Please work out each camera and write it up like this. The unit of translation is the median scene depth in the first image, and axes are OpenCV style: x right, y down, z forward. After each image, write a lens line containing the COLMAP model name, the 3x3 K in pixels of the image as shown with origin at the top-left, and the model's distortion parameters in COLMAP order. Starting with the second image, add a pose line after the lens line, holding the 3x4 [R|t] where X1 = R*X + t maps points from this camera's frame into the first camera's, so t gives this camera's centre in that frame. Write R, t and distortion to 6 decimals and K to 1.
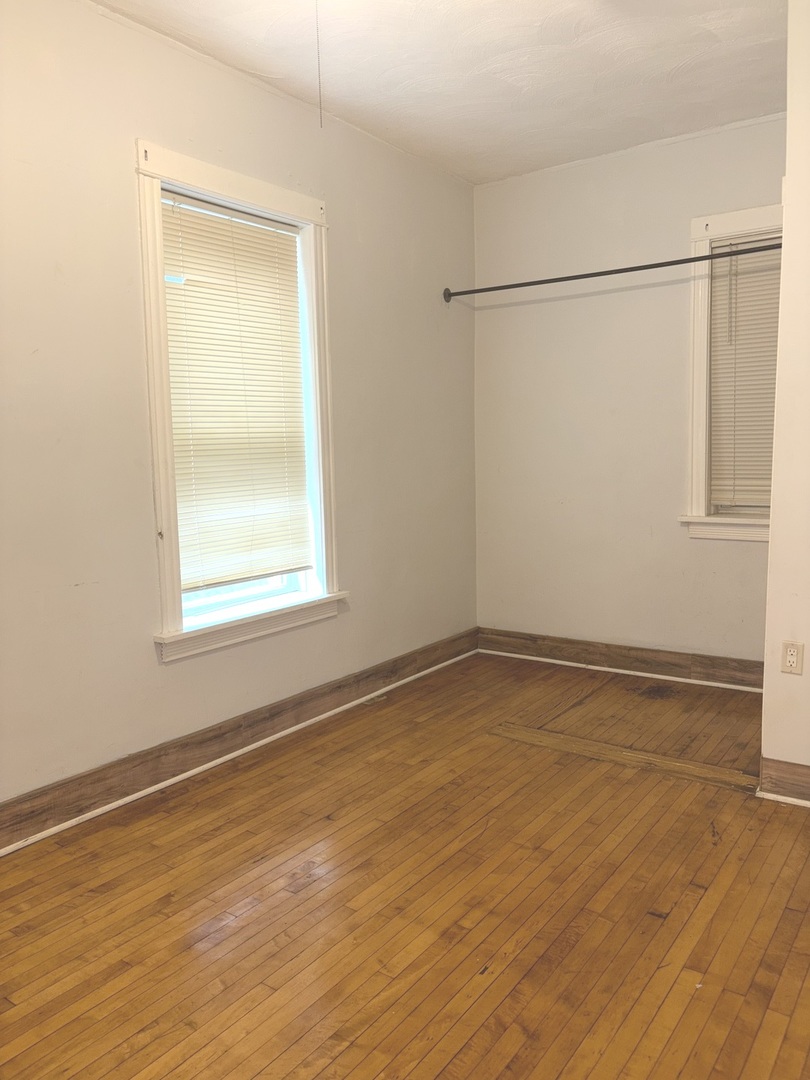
lens RADIAL K [[815.8, 0, 404.8], [0, 815.8, 538.9], [0, 0, 1]] dist [0.046832, -0.057528]
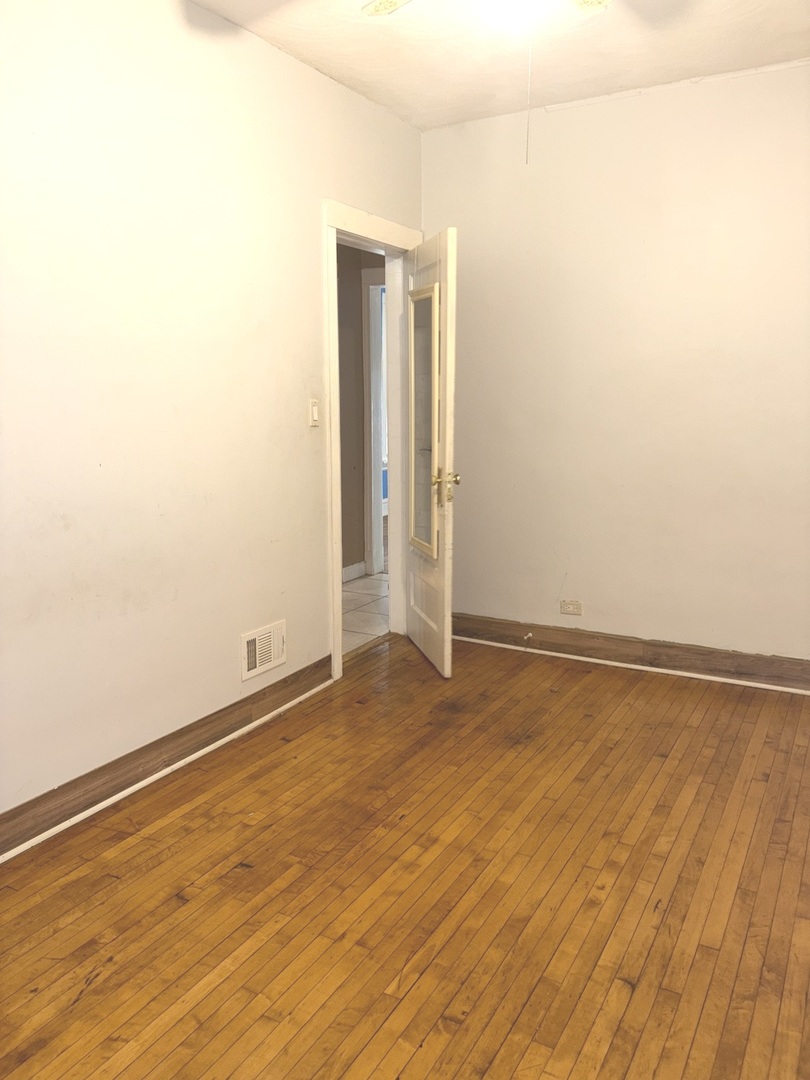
lens RADIAL K [[815.8, 0, 406.0], [0, 815.8, 539.9], [0, 0, 1]] dist [0.046832, -0.057528]
pose [[-0.993558, 0.040383, -0.105885, 0.183794], [0.006786, 0.953878, 0.300119, -0.268575], [0.113121, 0.297467, -0.948007, 1.853781]]
